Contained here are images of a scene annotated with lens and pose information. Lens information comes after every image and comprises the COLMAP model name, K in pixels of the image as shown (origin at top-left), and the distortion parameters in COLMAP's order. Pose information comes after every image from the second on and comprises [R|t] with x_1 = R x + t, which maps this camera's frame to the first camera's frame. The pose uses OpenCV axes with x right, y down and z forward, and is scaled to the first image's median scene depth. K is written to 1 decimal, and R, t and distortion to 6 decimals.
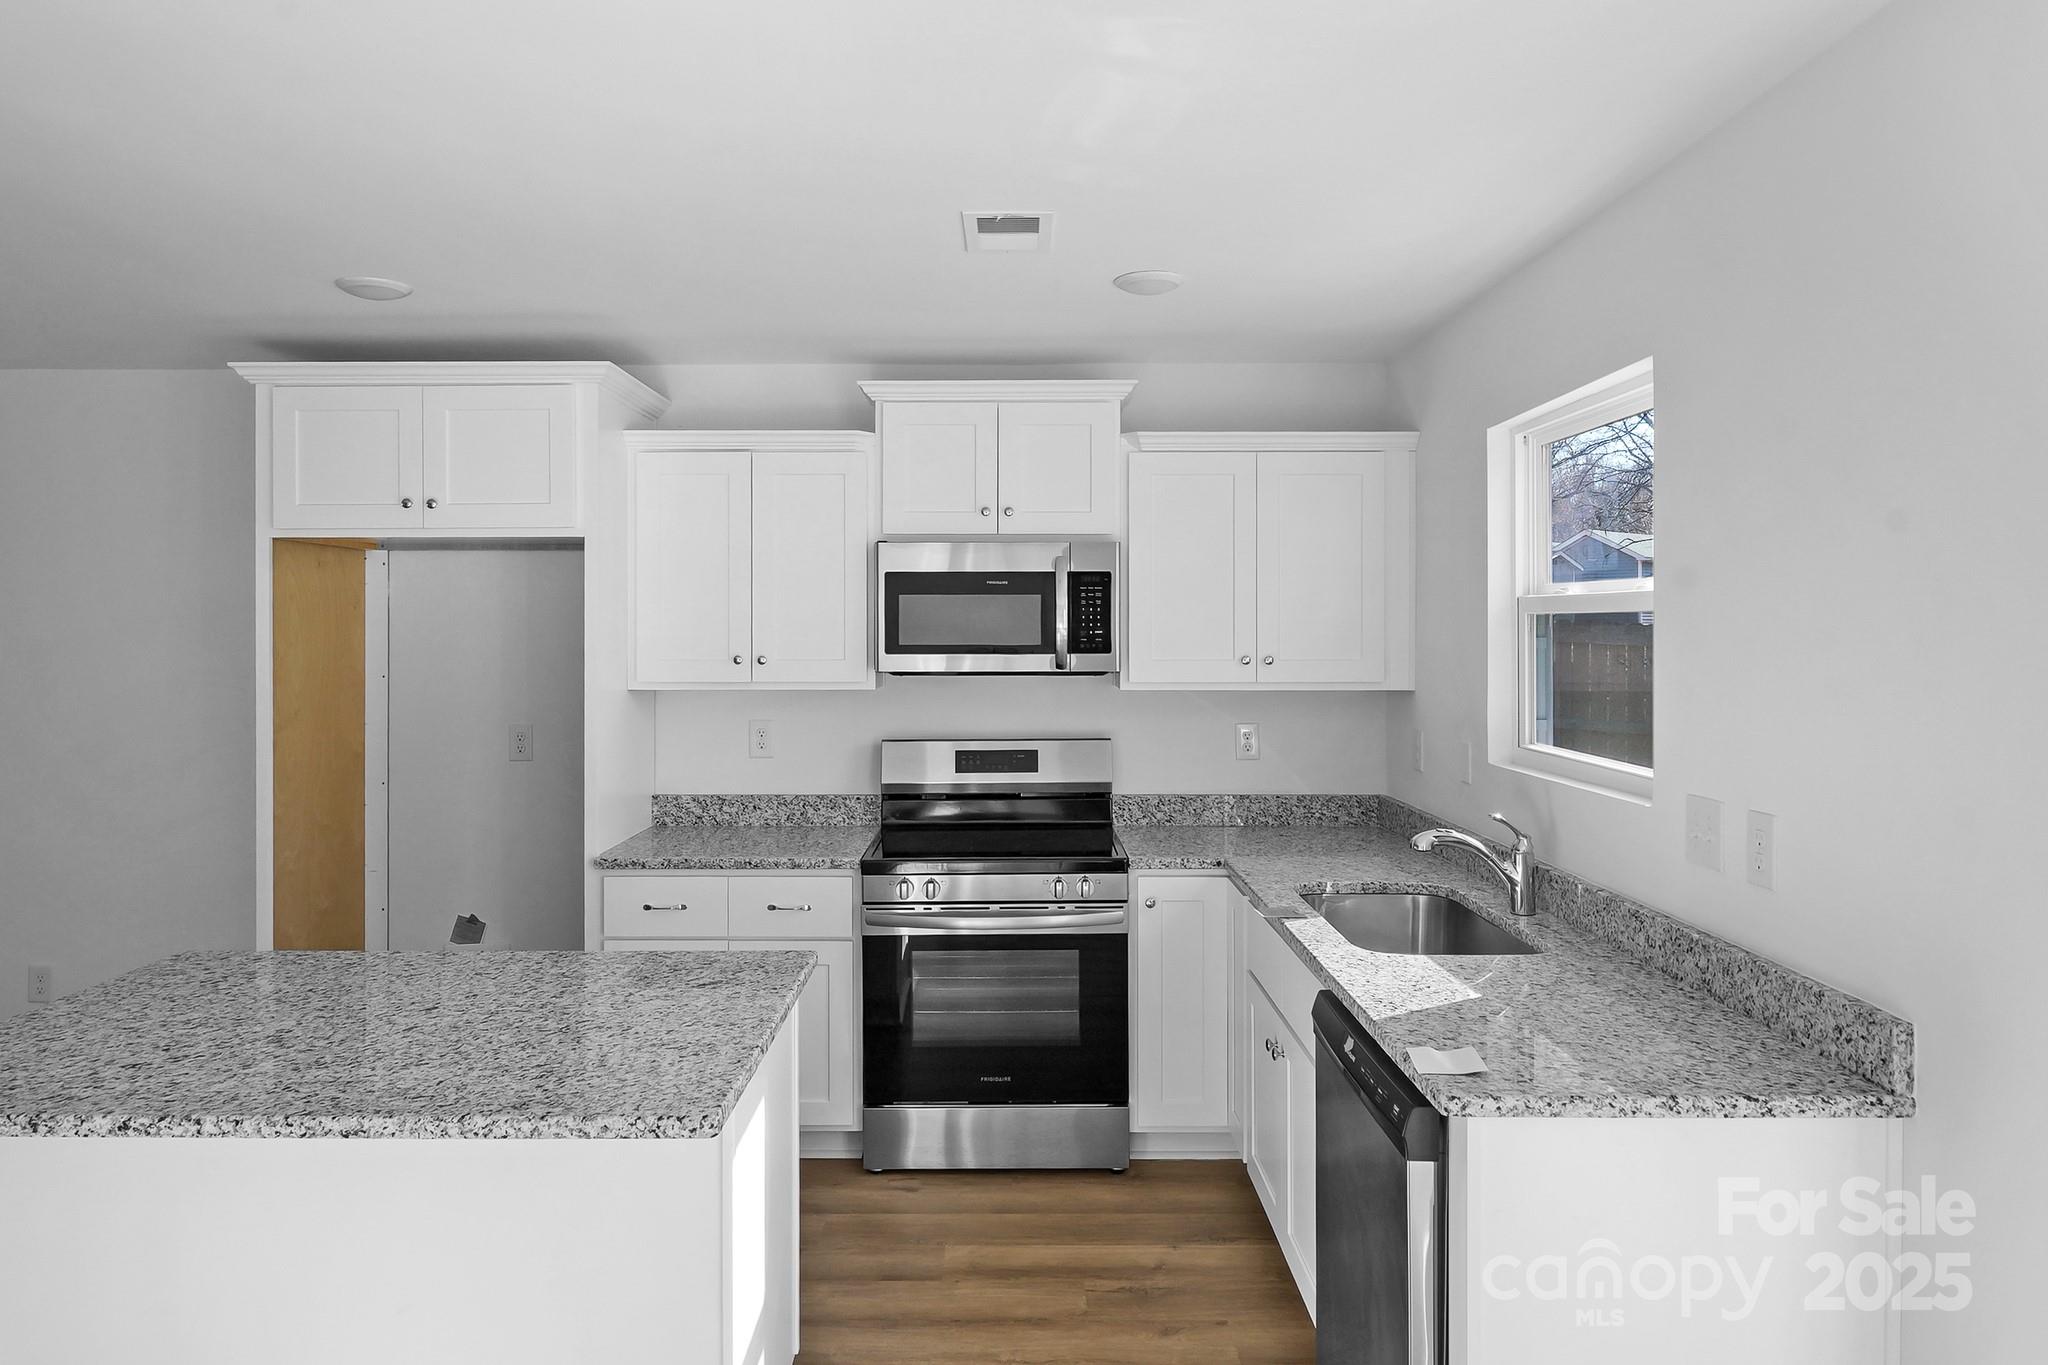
lens RADIAL K [[1231.9, 0, 1023.4], [0, 1231.9, 665.2], [0, 0, 1]] dist [-0.010615, -0.001066]
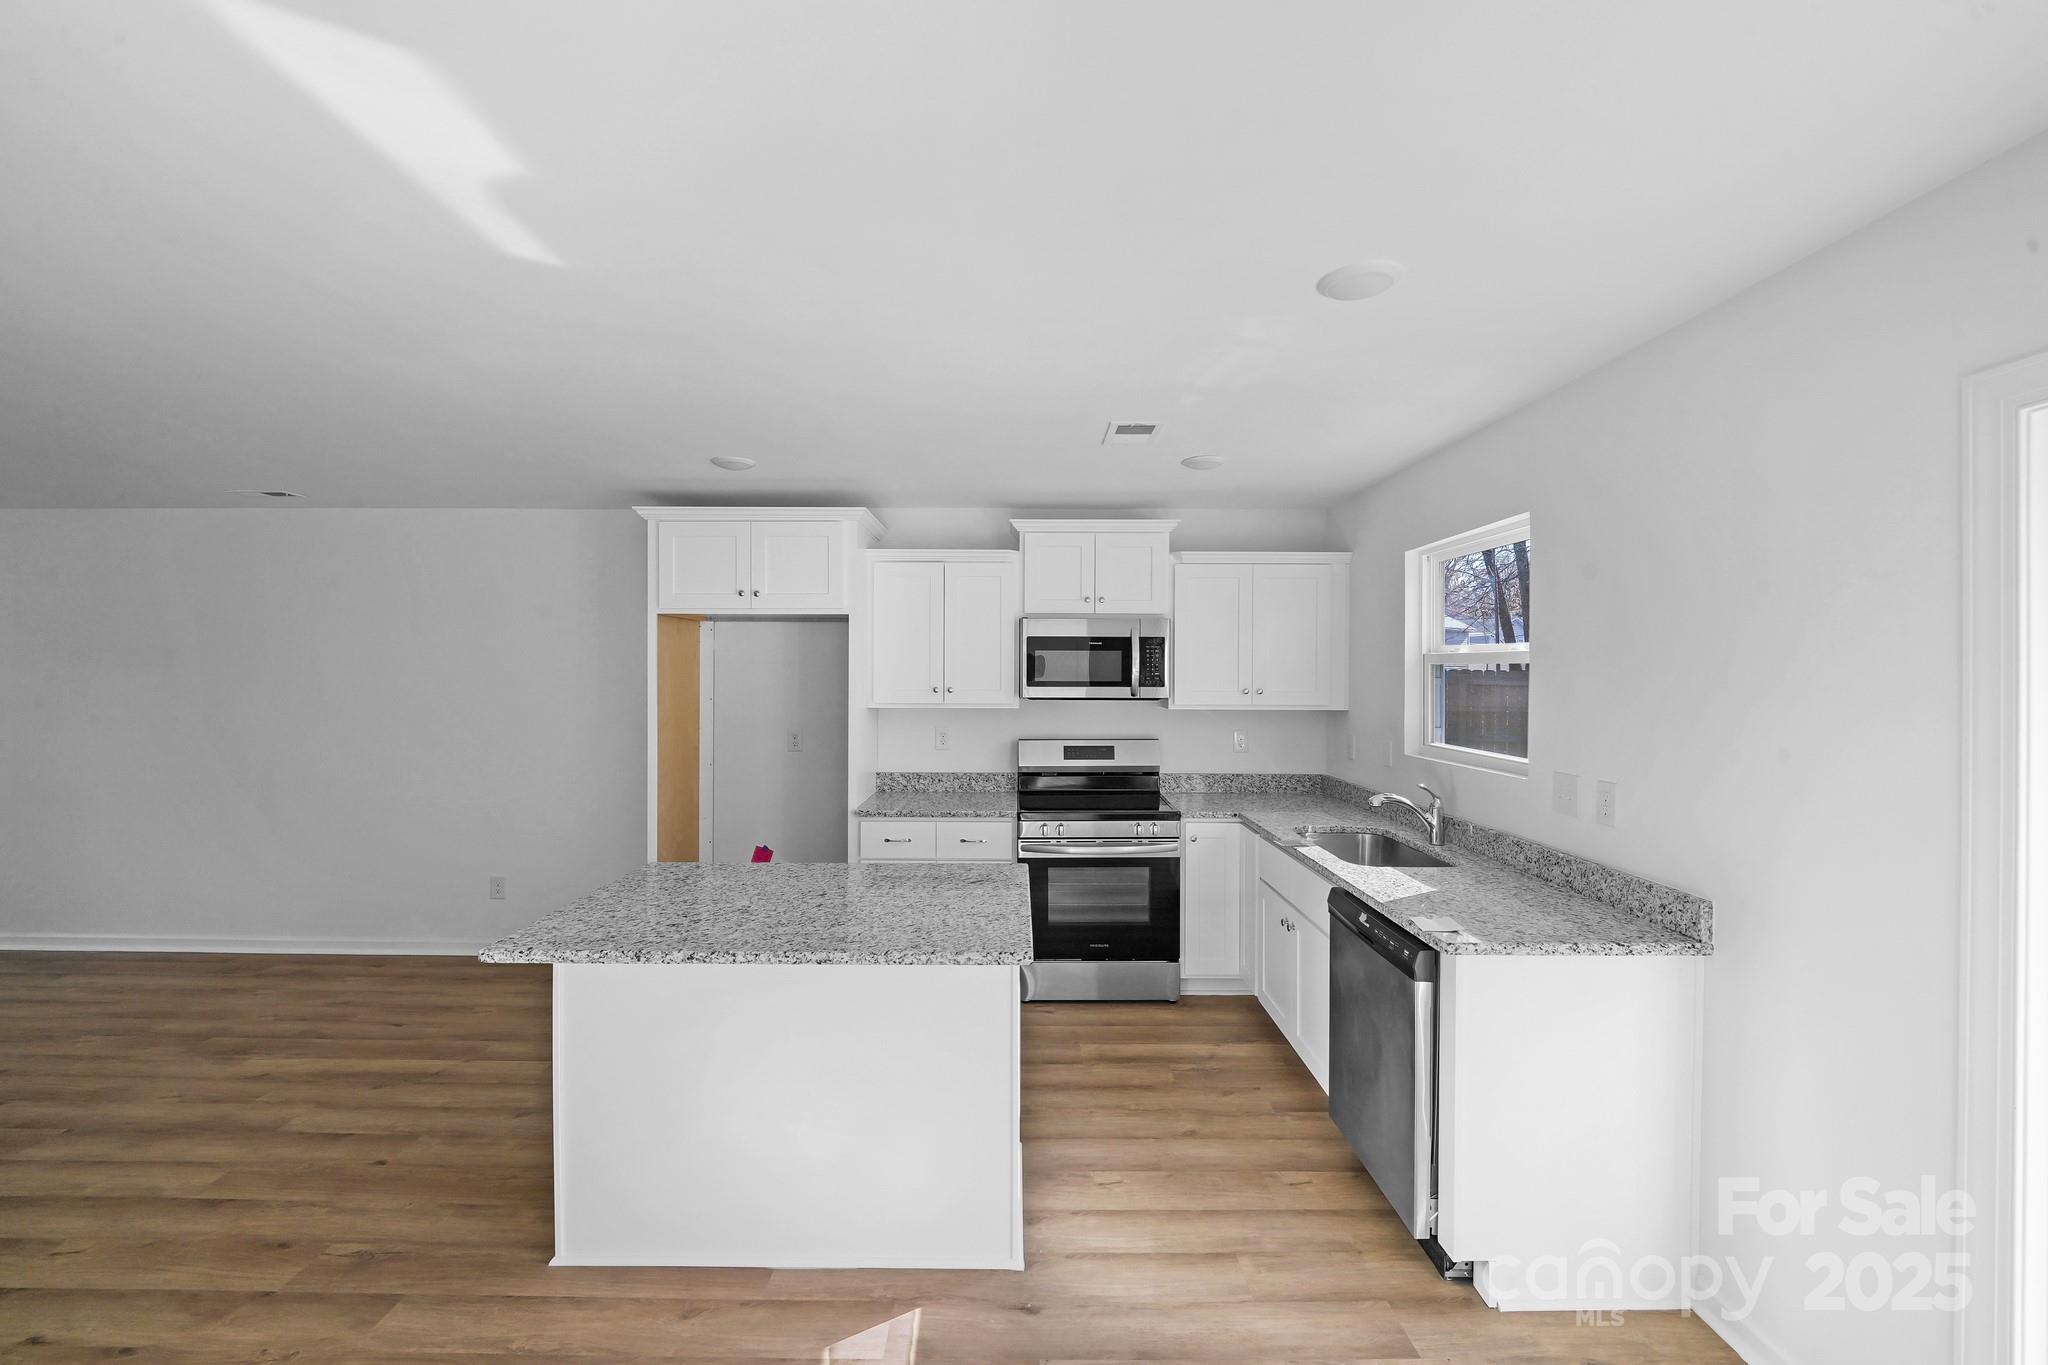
lens RADIAL K [[793.0, 0, 1023.1], [0, 793.0, 696.1], [0, 0, 1]] dist [-0.014119, -0.000252]
pose [[0.999986, 0.005050, 0.001535, -0.138100], [-0.005054, 0.999984, 0.002689, 0.000867], [-0.001521, -0.002697, 0.999995, -0.061210]]
